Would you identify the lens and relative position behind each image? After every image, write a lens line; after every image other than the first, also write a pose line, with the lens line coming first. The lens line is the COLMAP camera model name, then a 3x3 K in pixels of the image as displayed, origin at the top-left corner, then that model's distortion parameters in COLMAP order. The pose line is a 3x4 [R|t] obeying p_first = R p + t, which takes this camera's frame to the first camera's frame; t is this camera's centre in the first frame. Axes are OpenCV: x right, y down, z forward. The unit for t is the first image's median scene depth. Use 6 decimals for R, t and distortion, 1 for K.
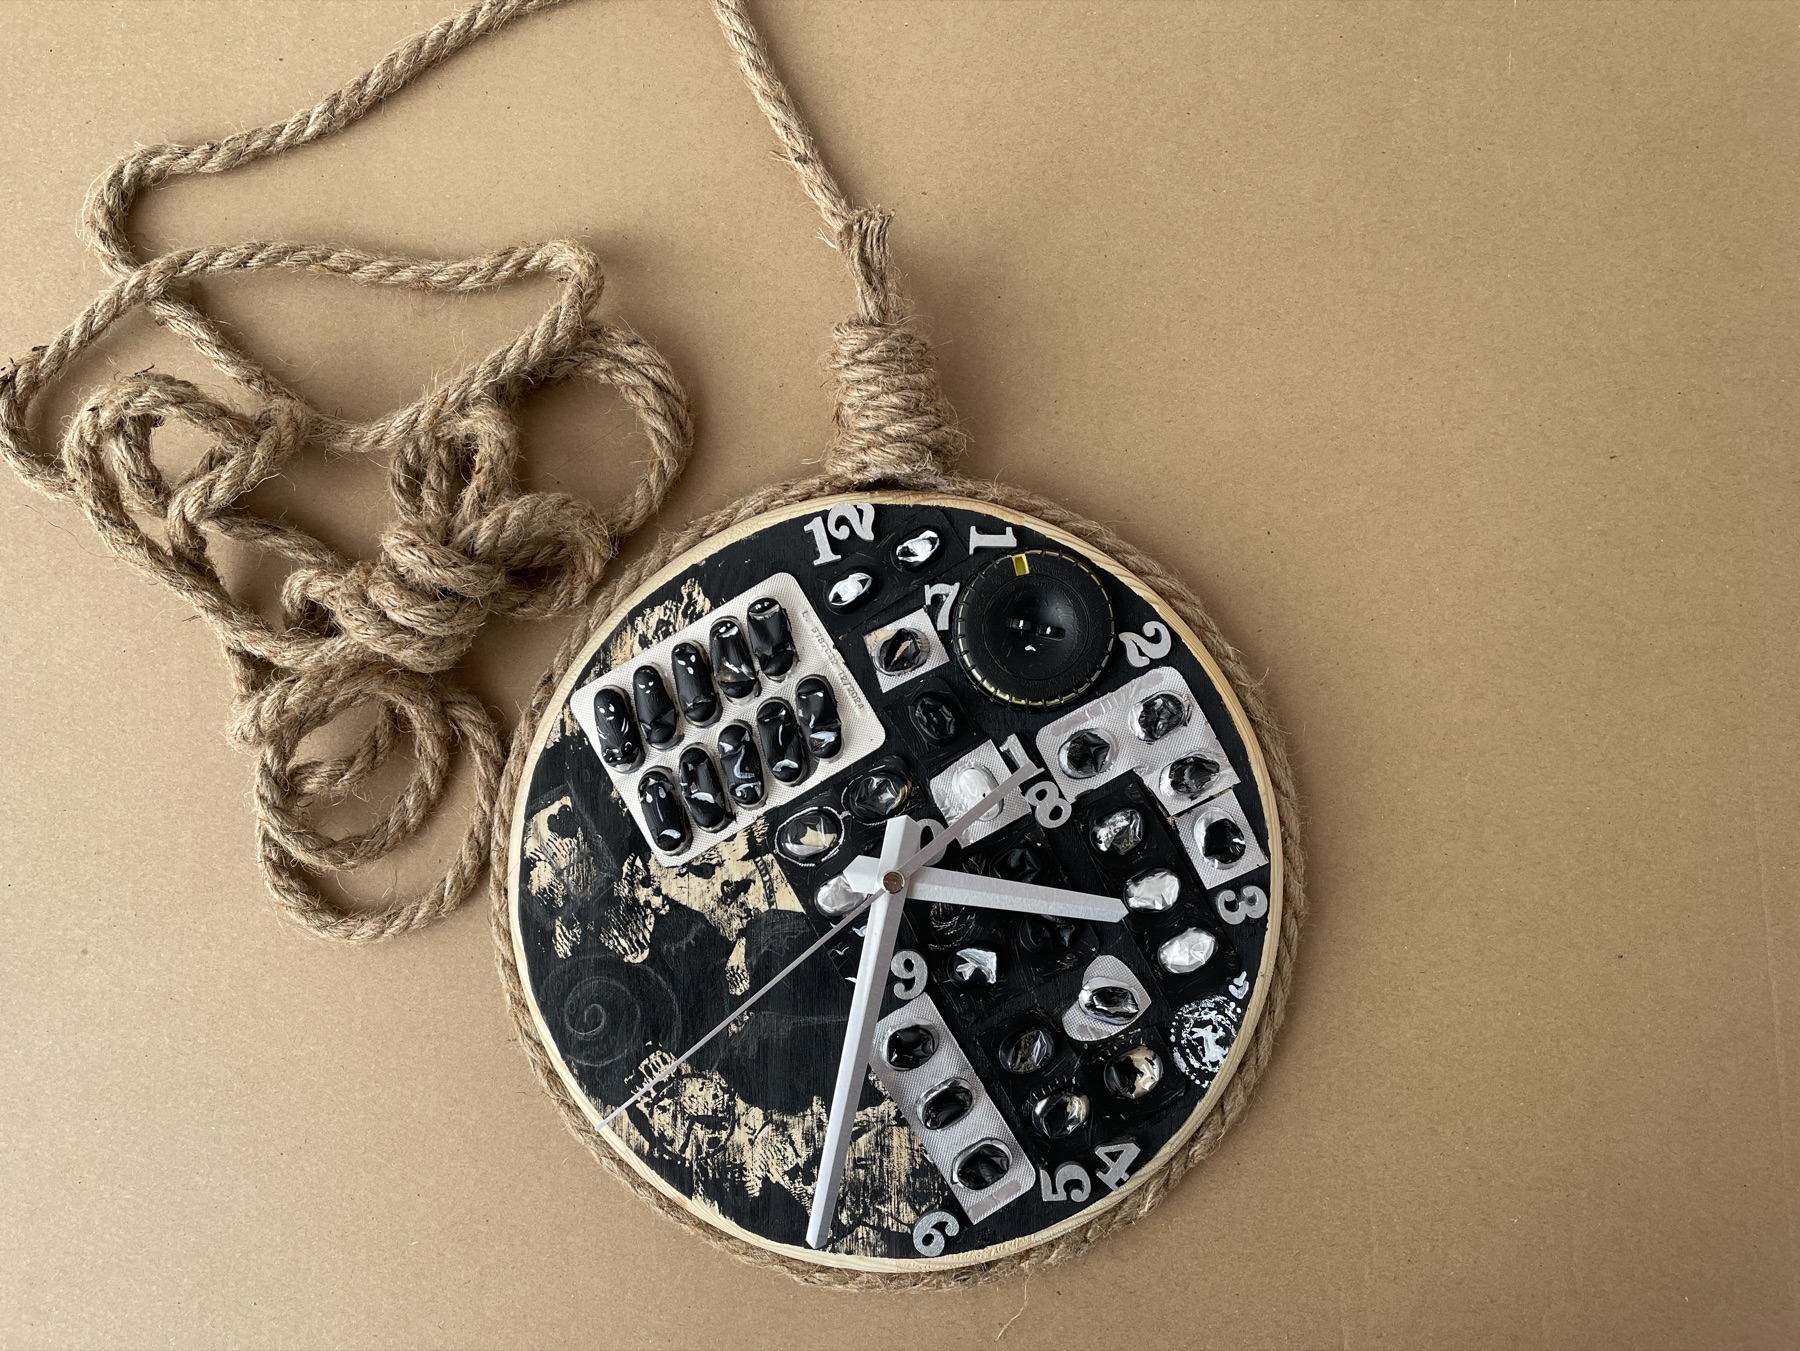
lens RADIAL K [[1437.0, 0, 884.4], [0, 1437.0, 667.2], [0, 0, 1]] dist [0.117164, -0.259765]
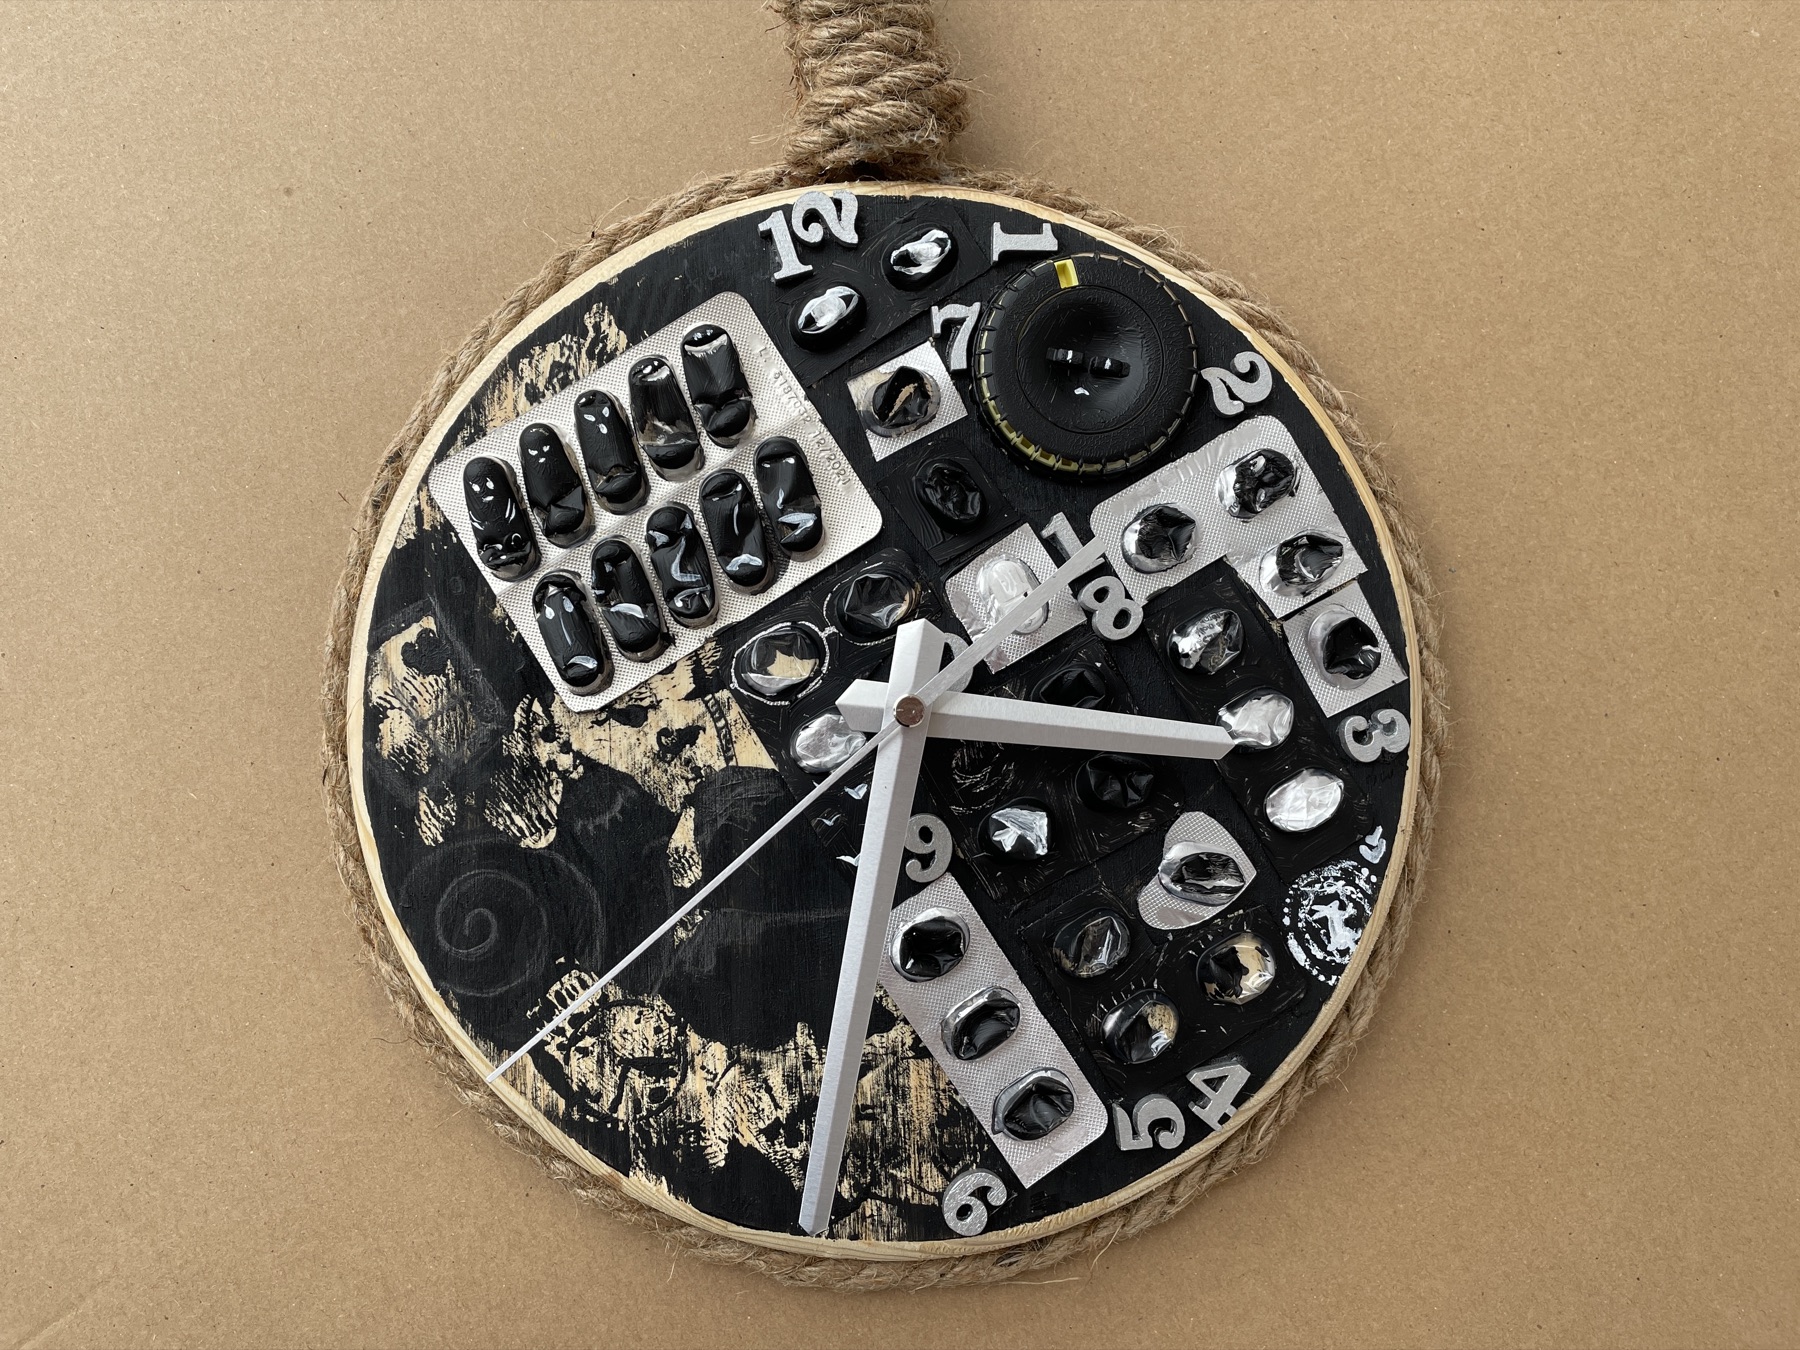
lens RADIAL K [[1437.0, 0, 884.4], [0, 1437.0, 666.7], [0, 0, 1]] dist [0.117164, -0.259765]
pose [[0.996170, -0.028194, 0.082768, -0.059876], [0.026742, 0.999469, 0.018606, 0.107881], [-0.083248, -0.016321, 0.996395, 0.287368]]
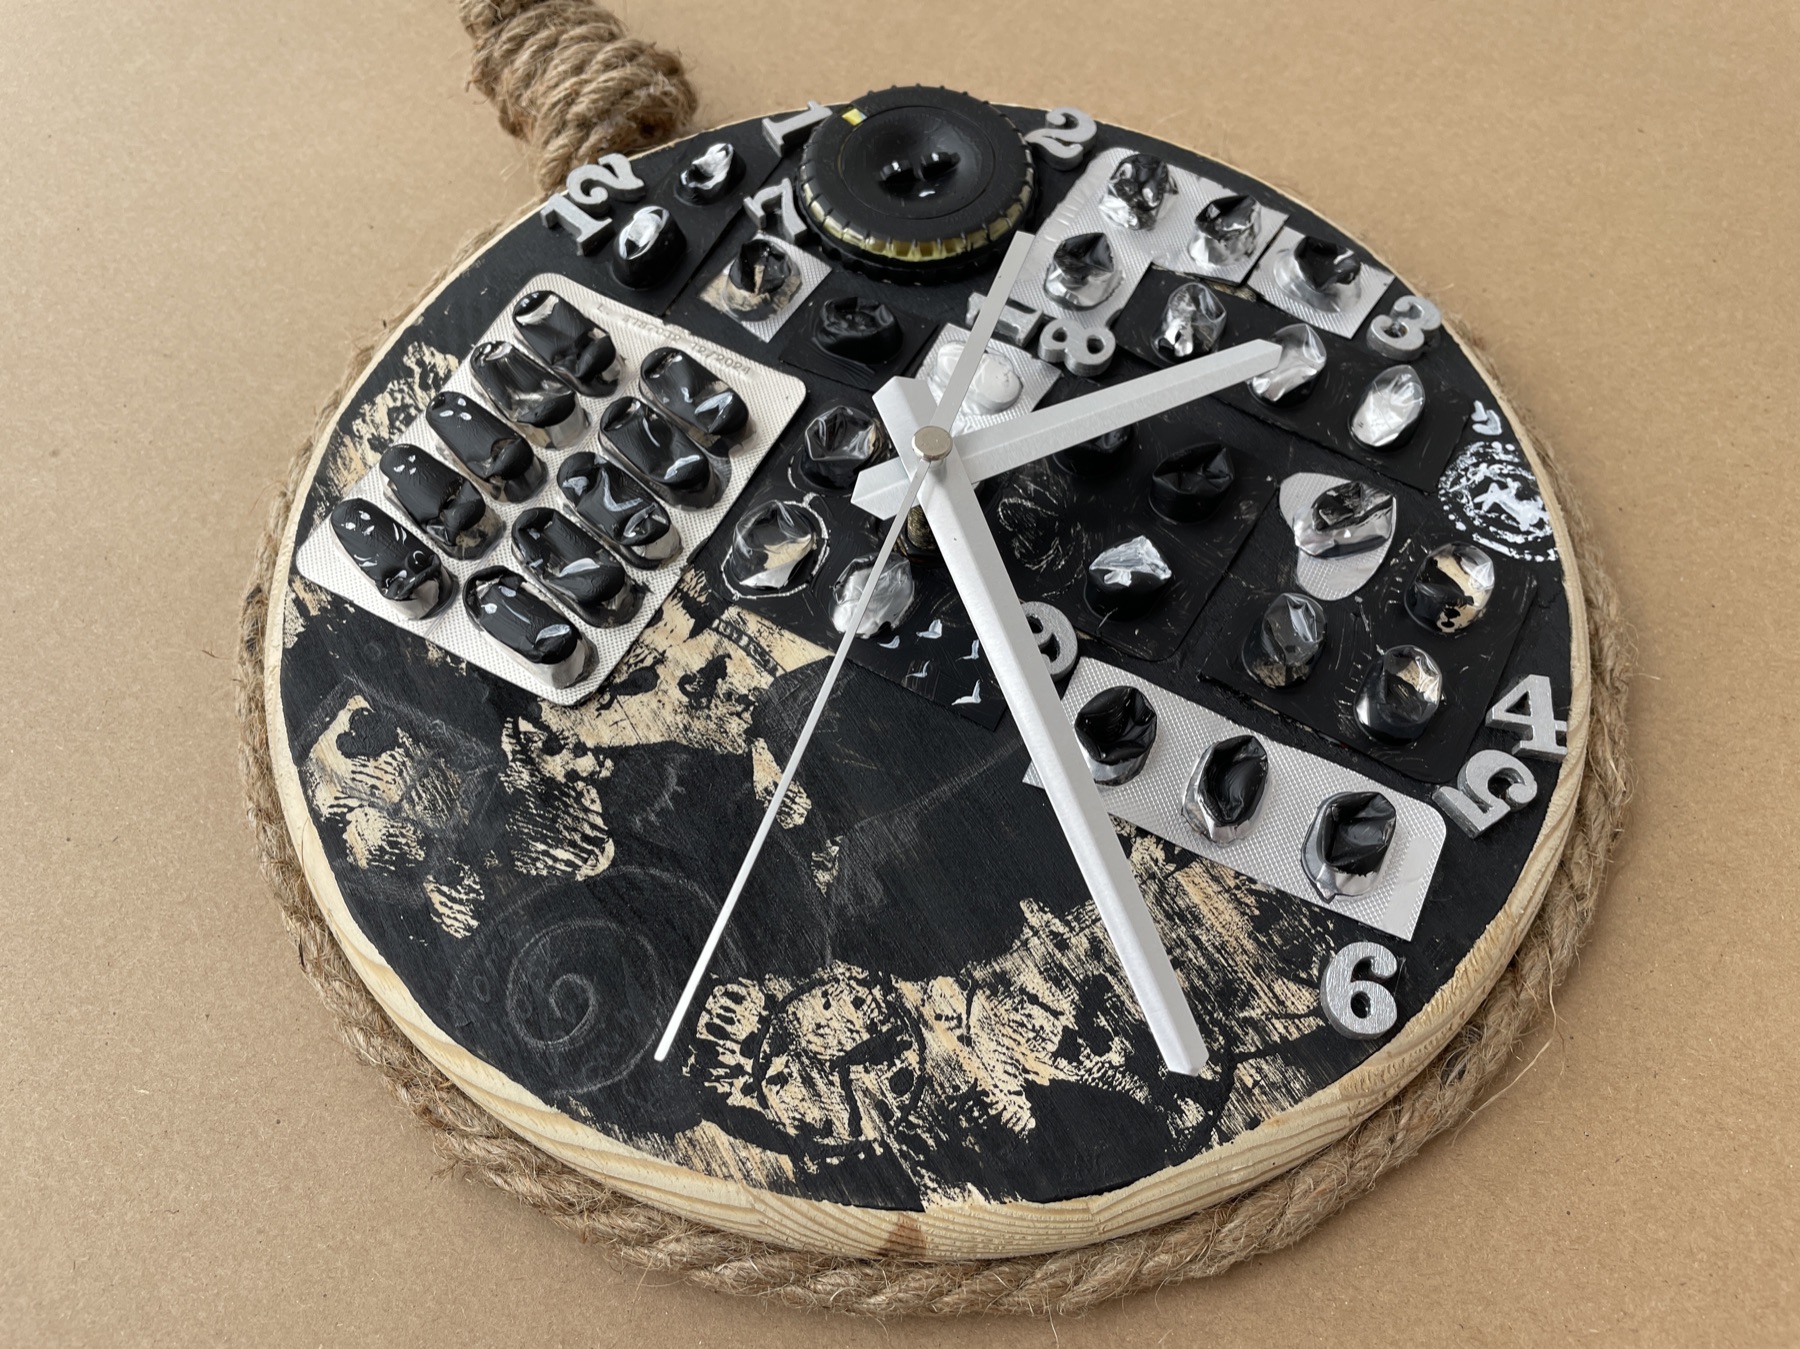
lens RADIAL K [[1389.9, 0, 909.5], [0, 1389.9, 656.1], [0, 0, 1]] dist [0.116400, -0.272798]
pose [[0.853321, -0.446708, 0.268876, -0.178329], [0.518711, 0.779515, -0.351133, 0.381839], [-0.052739, 0.439098, 0.896890, 0.505152]]
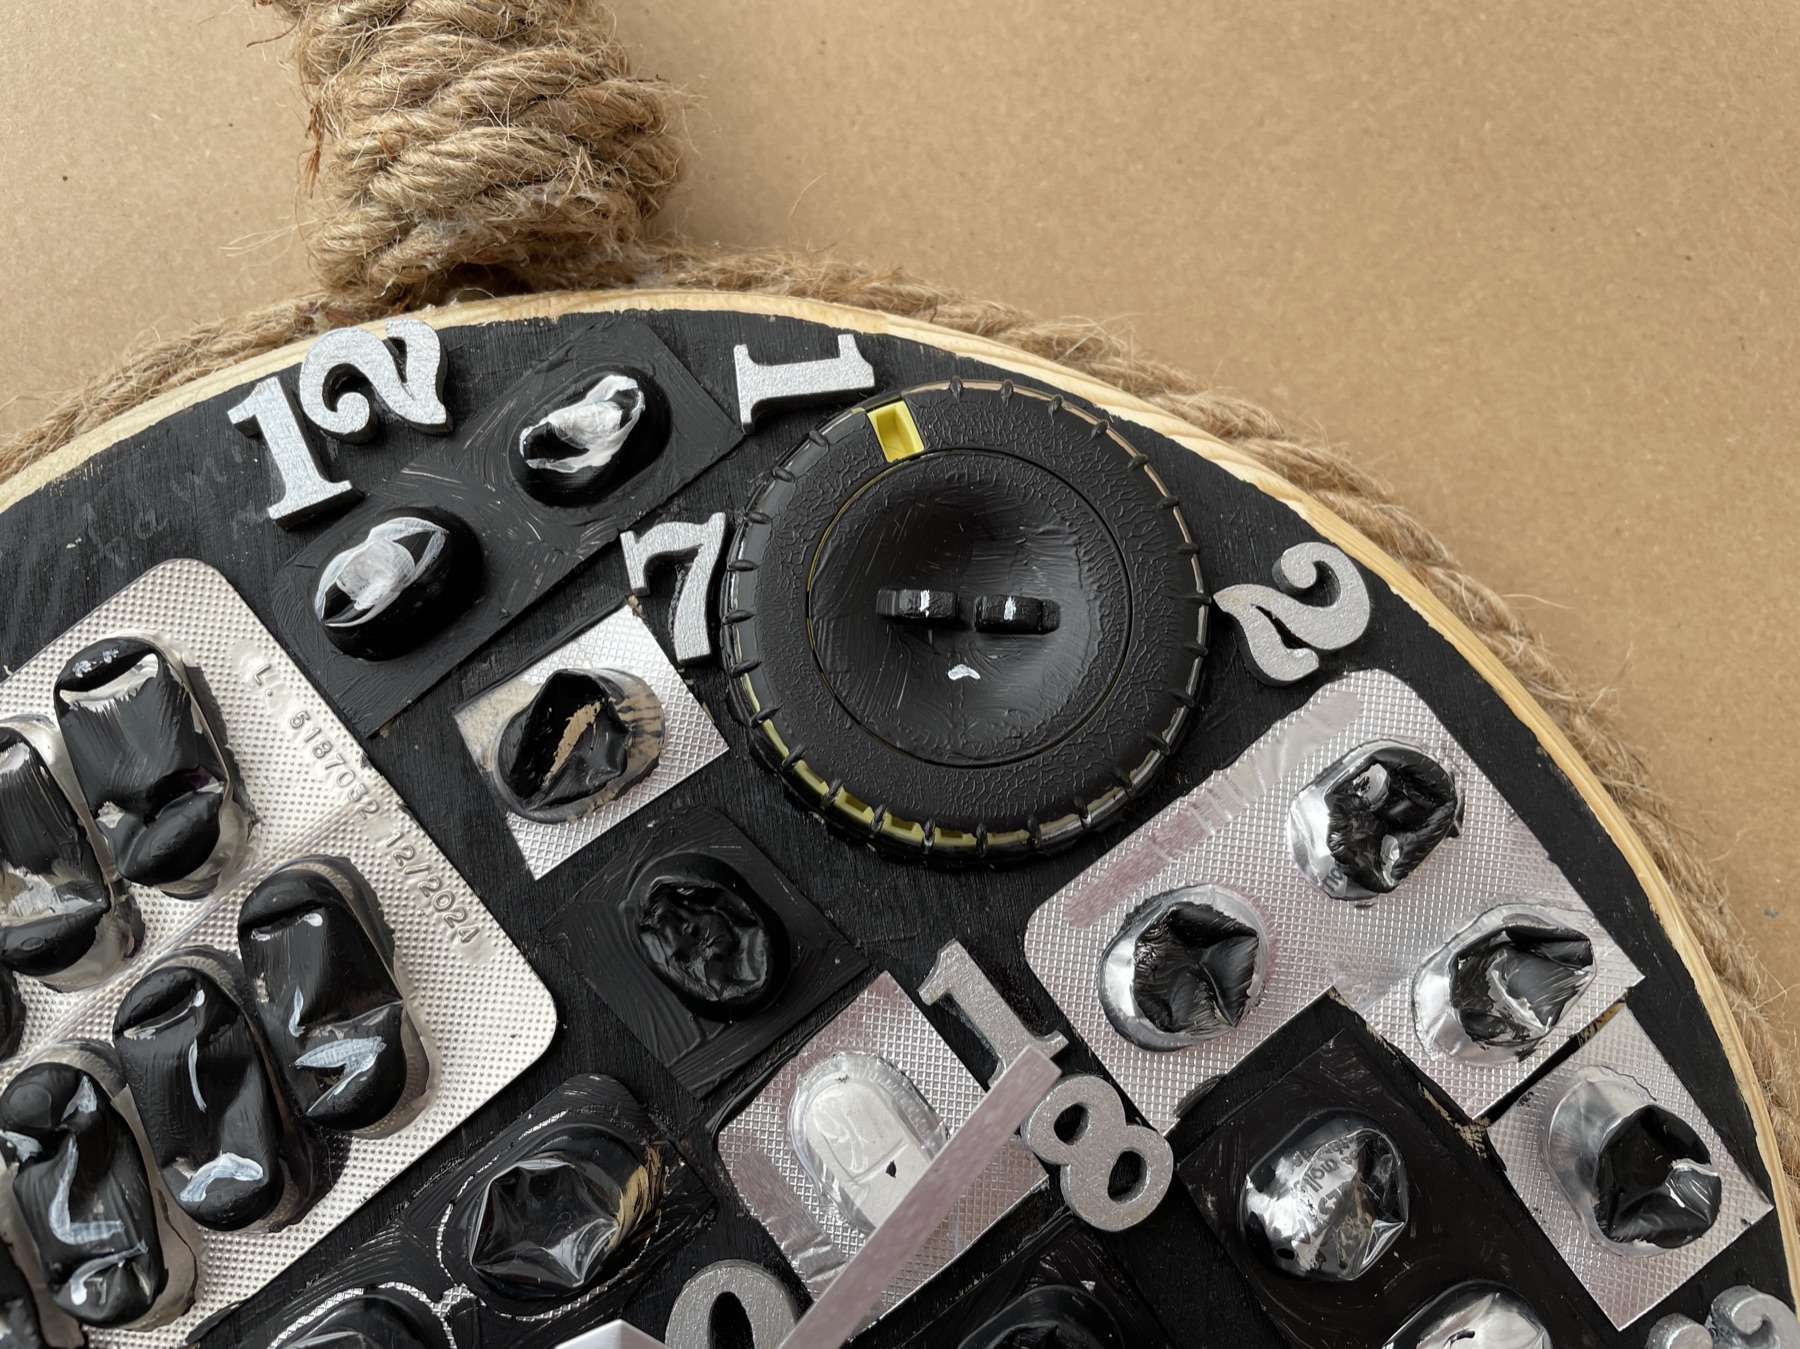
lens RADIAL K [[1403.4, 0, 912.1], [0, 1403.4, 672.1], [0, 0, 1]] dist [0.062775, -0.120955]
pose [[0.985147, -0.145533, 0.091133, 0.060673], [0.154316, 0.983134, -0.098151, 0.016342], [-0.075312, 0.110757, 0.990990, 0.682547]]
